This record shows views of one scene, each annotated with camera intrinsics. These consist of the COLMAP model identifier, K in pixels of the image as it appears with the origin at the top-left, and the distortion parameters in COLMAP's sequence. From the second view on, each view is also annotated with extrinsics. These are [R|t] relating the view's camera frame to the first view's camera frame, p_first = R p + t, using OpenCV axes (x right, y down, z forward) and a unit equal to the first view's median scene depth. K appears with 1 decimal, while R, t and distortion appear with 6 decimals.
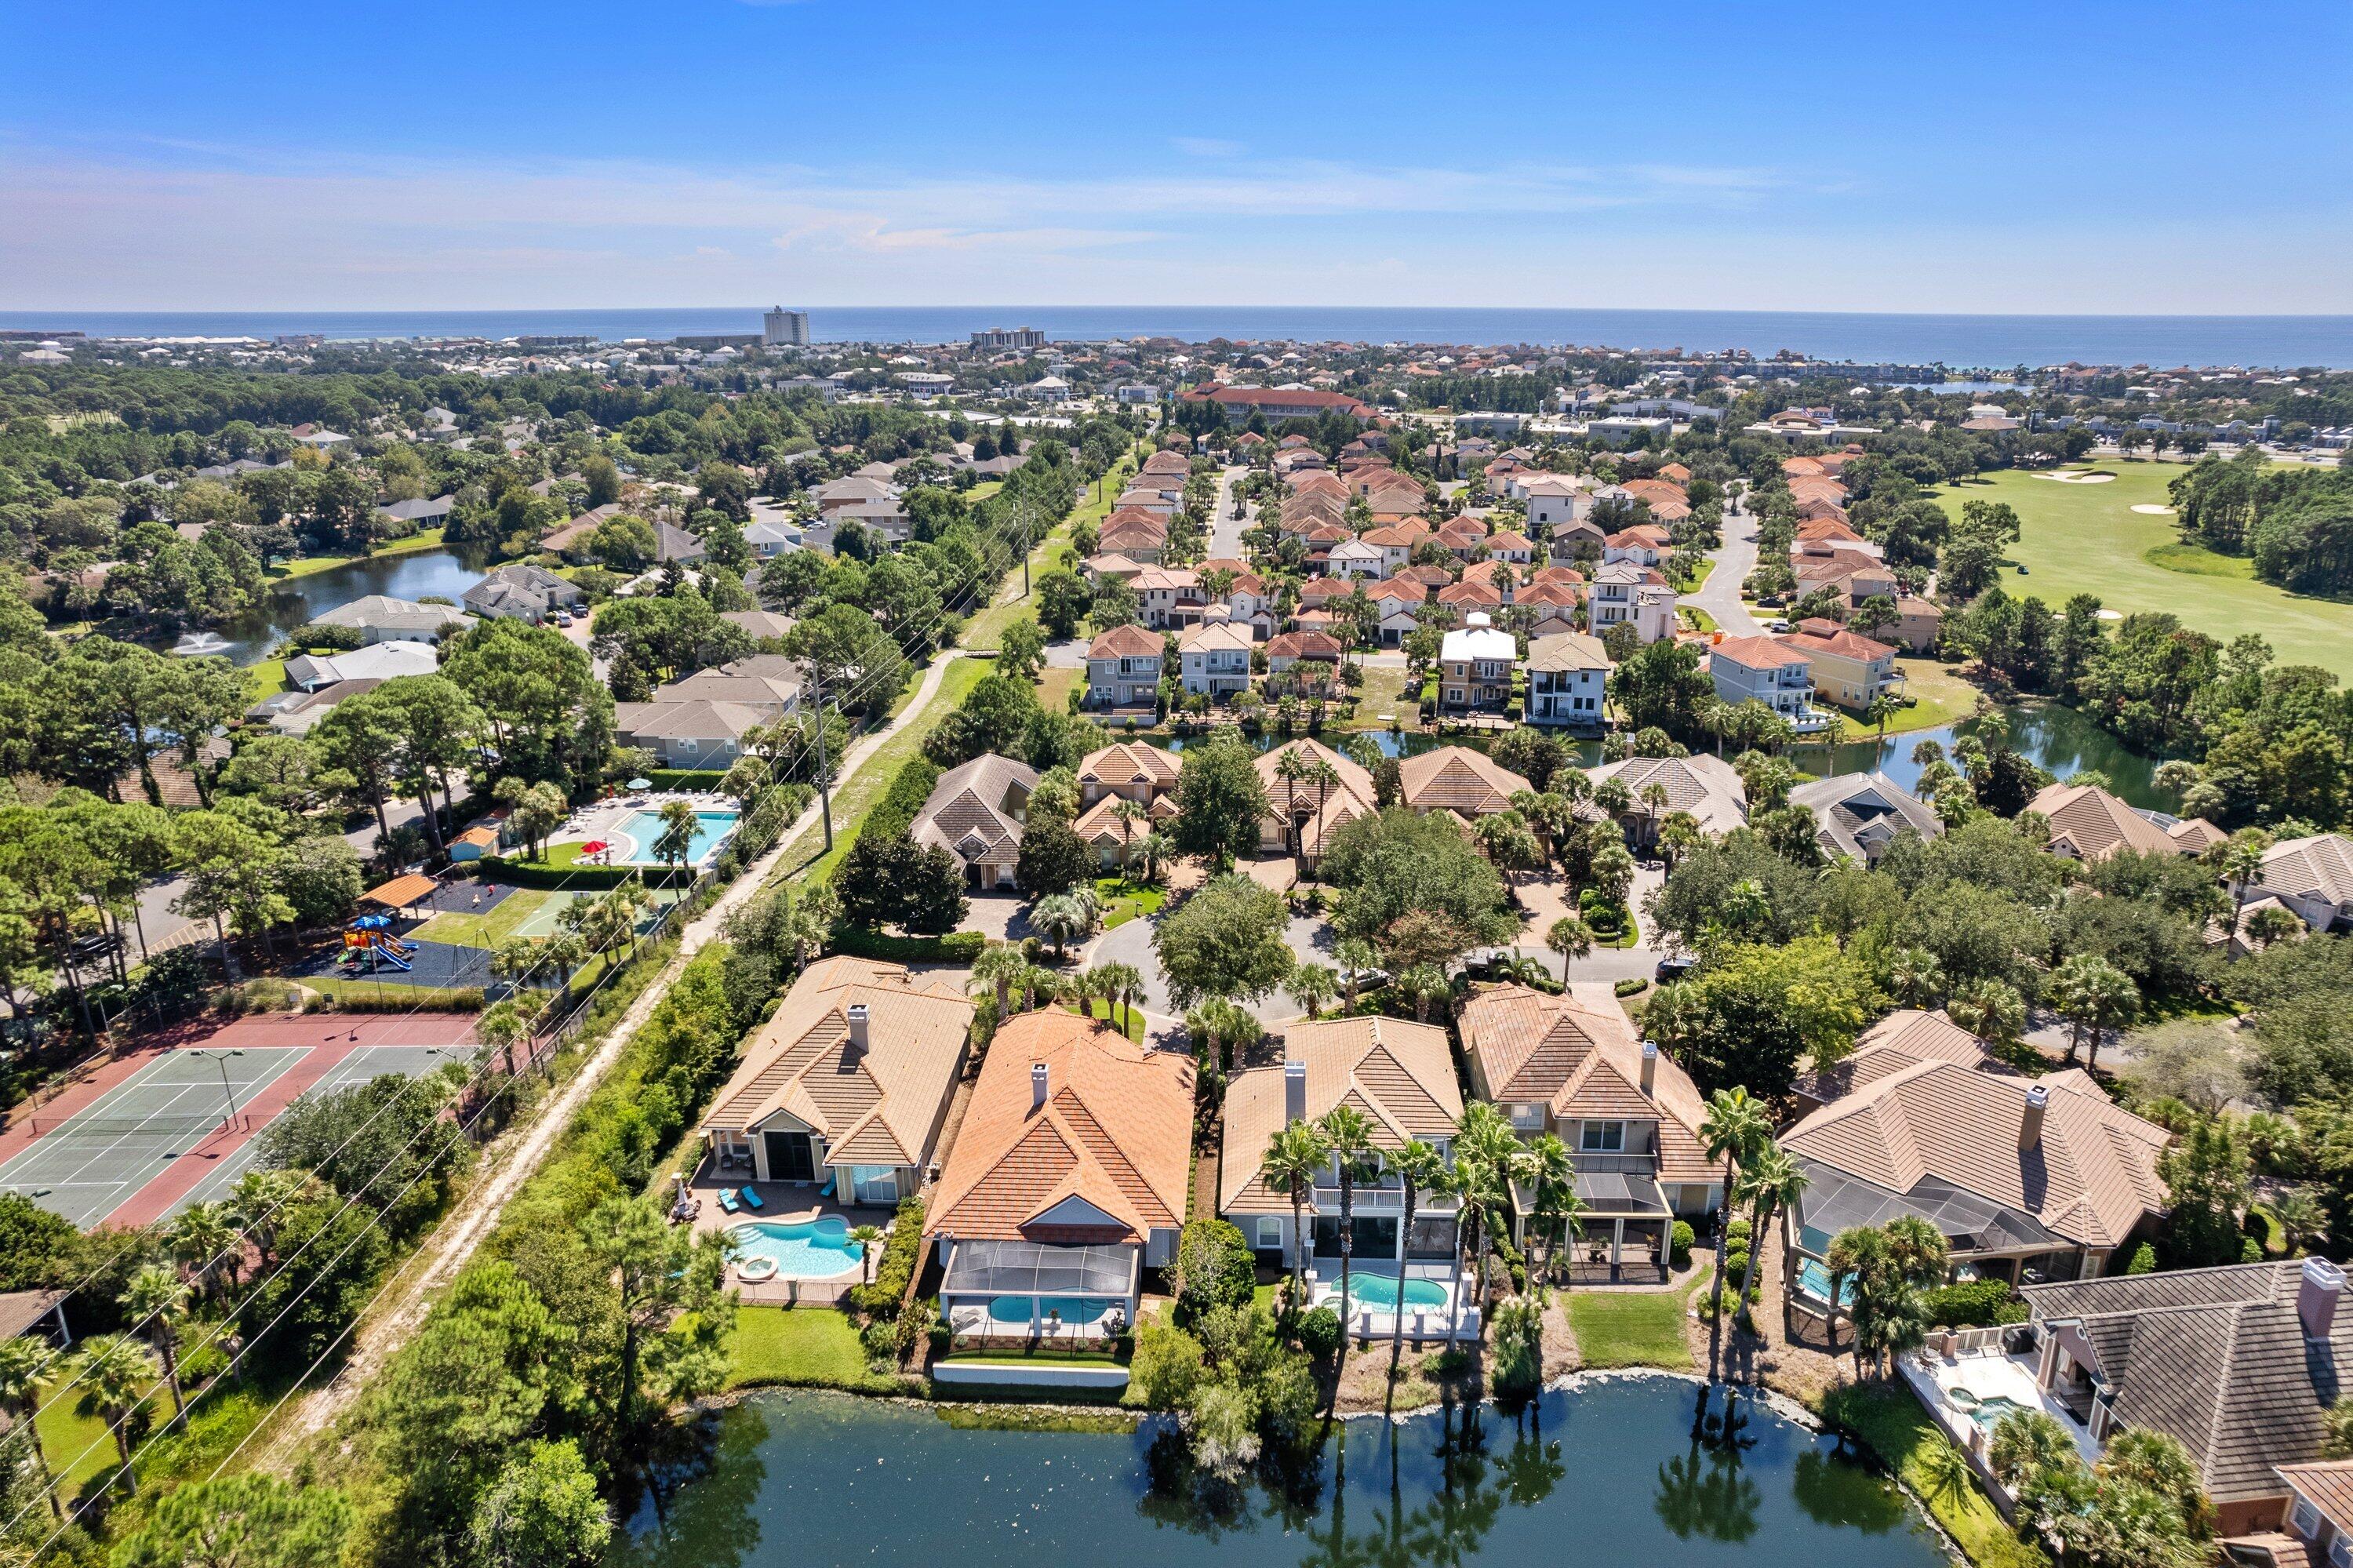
lens RADIAL K [[1536.1, 0, 1214.6], [0, 1536.1, 776.7], [0, 0, 1]] dist [-0.100698, 0.106960]
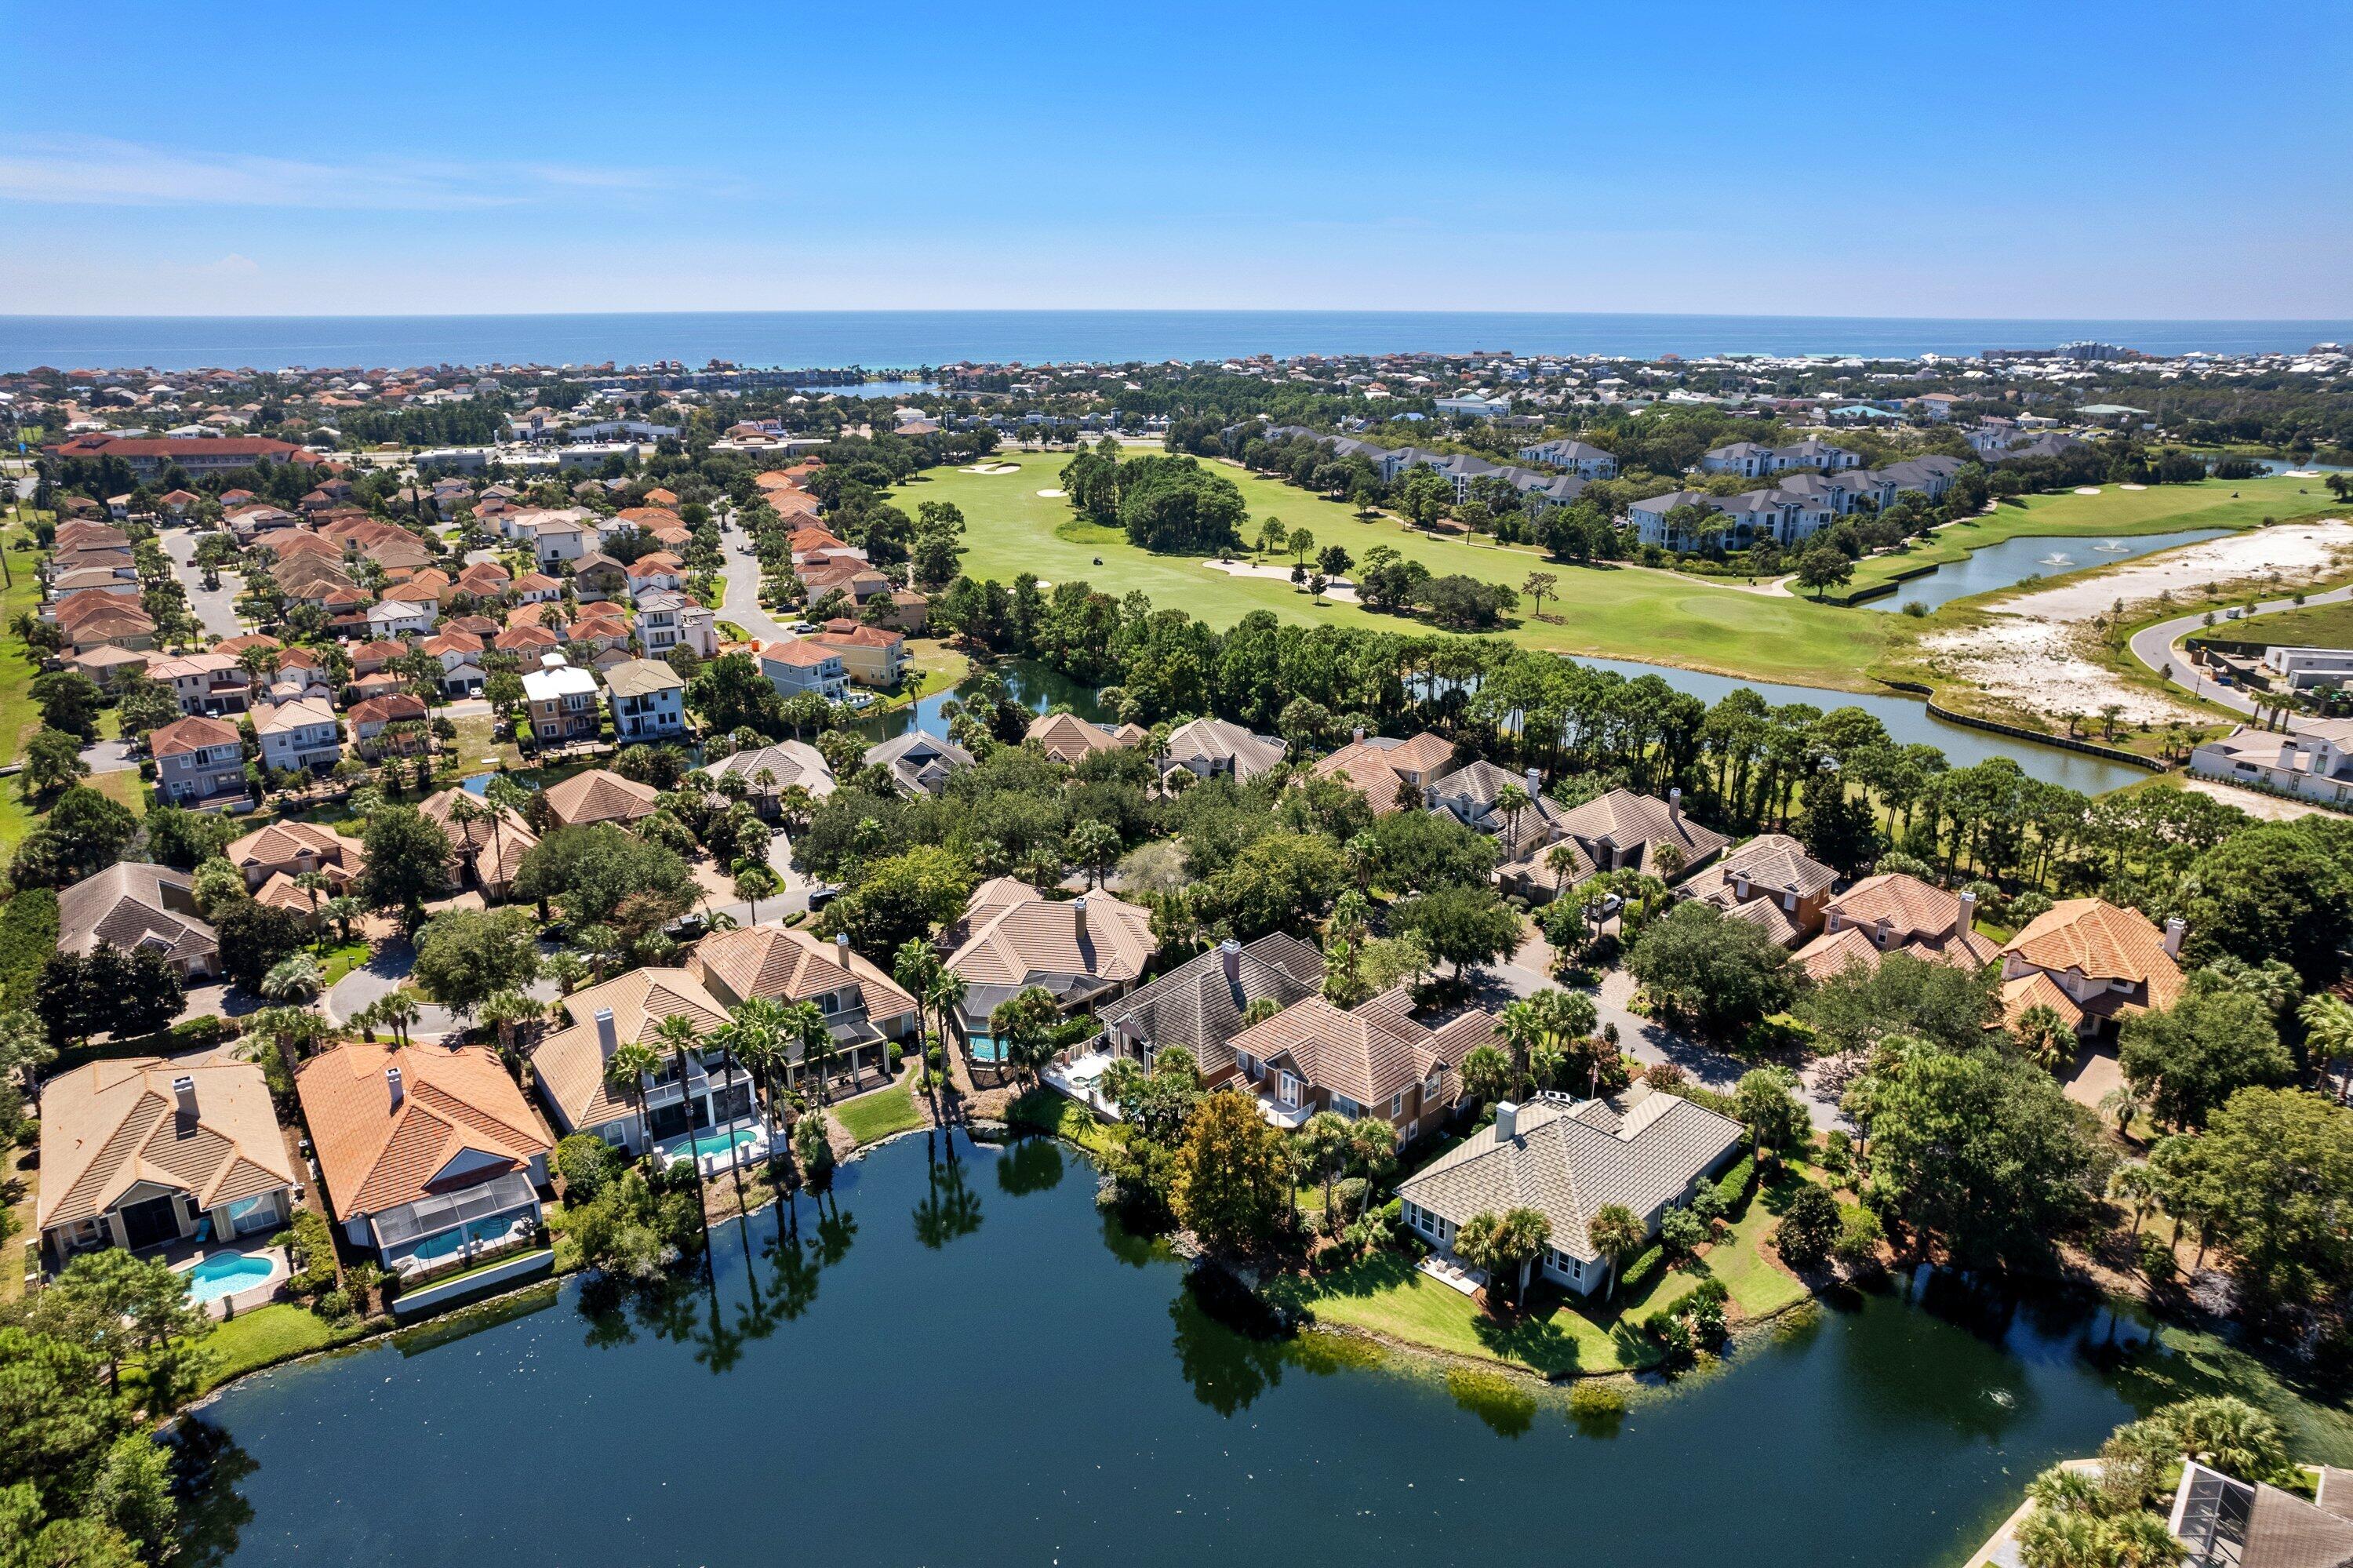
lens RADIAL K [[1573.4, 0, 1213.8], [0, 1573.4, 725.9], [0, 0, 1]] dist [-0.014446, -0.002303]
pose [[0.787463, -0.166821, 0.593357, -0.191988], [0.186352, 0.982061, 0.028791, 0.001707], [-0.587516, 0.087902, 0.804424, -0.285436]]
